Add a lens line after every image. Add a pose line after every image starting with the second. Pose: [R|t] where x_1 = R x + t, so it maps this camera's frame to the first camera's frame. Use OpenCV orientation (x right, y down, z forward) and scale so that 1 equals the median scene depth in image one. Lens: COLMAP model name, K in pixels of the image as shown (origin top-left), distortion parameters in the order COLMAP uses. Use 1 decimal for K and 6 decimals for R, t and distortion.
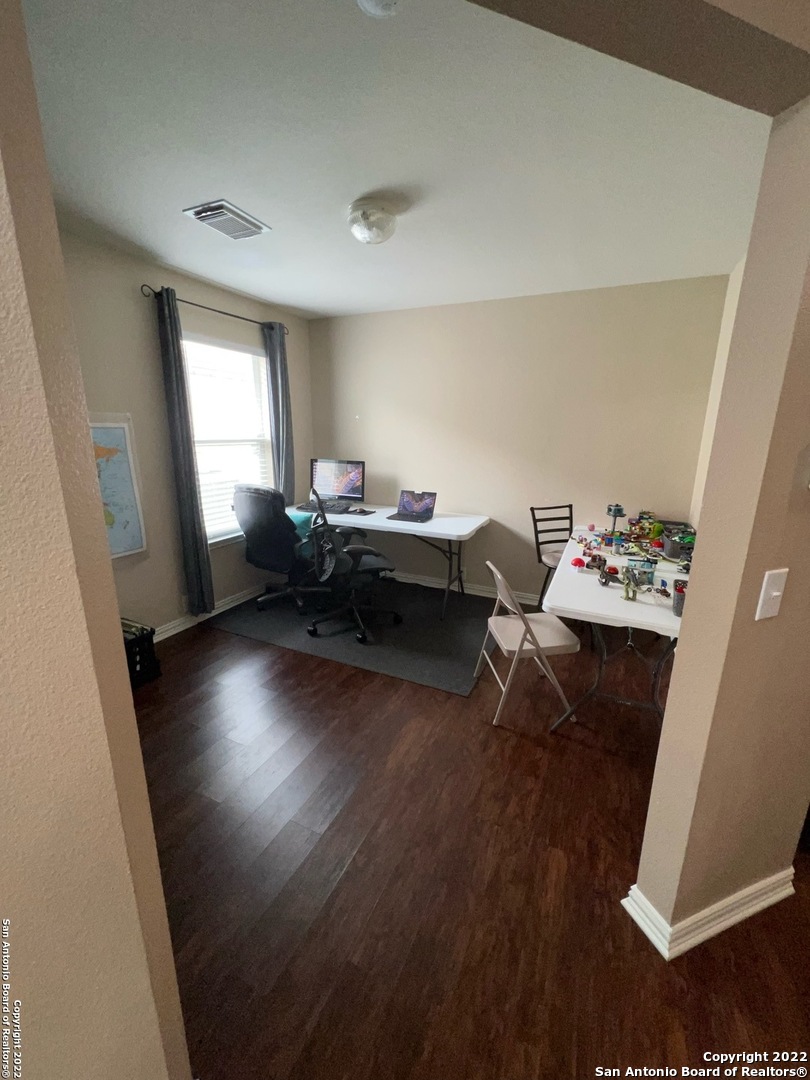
lens RADIAL K [[430.2, 0, 405.0], [0, 430.2, 540.0], [0, 0, 1]] dist [-0.002373, -0.000099]
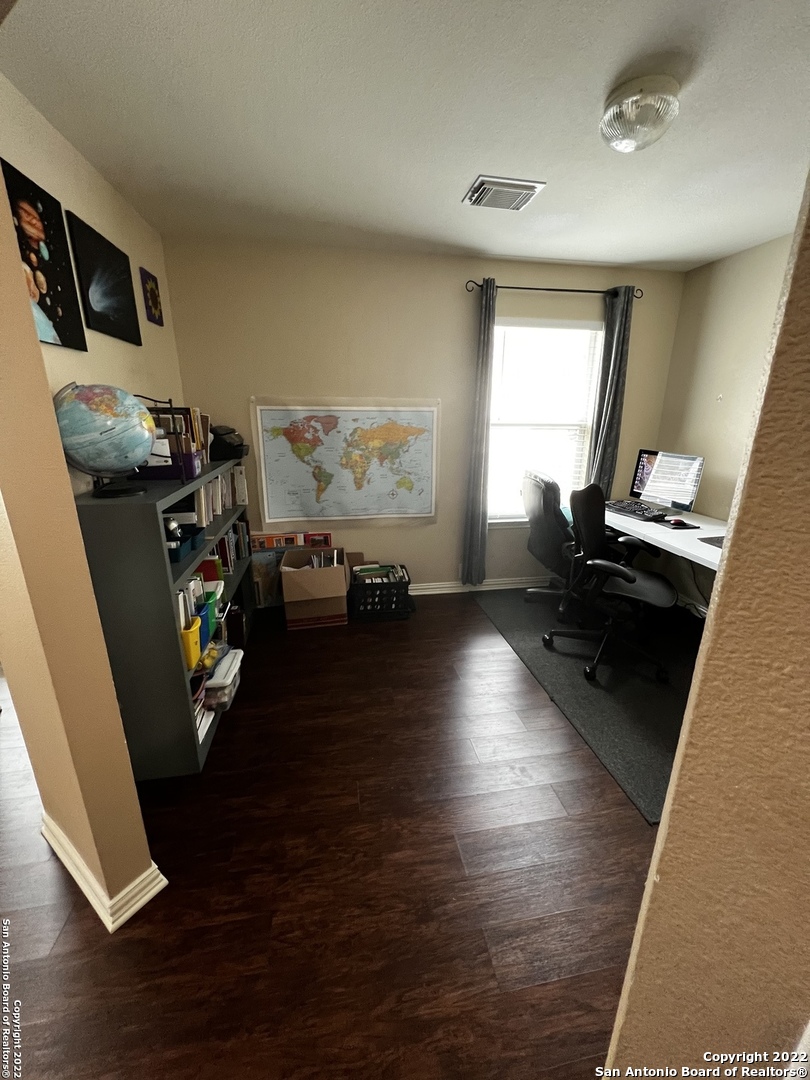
lens RADIAL K [[433.2, 0, 407.0], [0, 433.2, 538.6], [0, 0, 1]] dist [-0.001925, 0.000496]
pose [[0.579504, 0.227918, -0.782450, 0.263940], [-0.205268, 0.969965, 0.130512, -0.050697], [0.788695, 0.084980, 0.608883, 0.202834]]
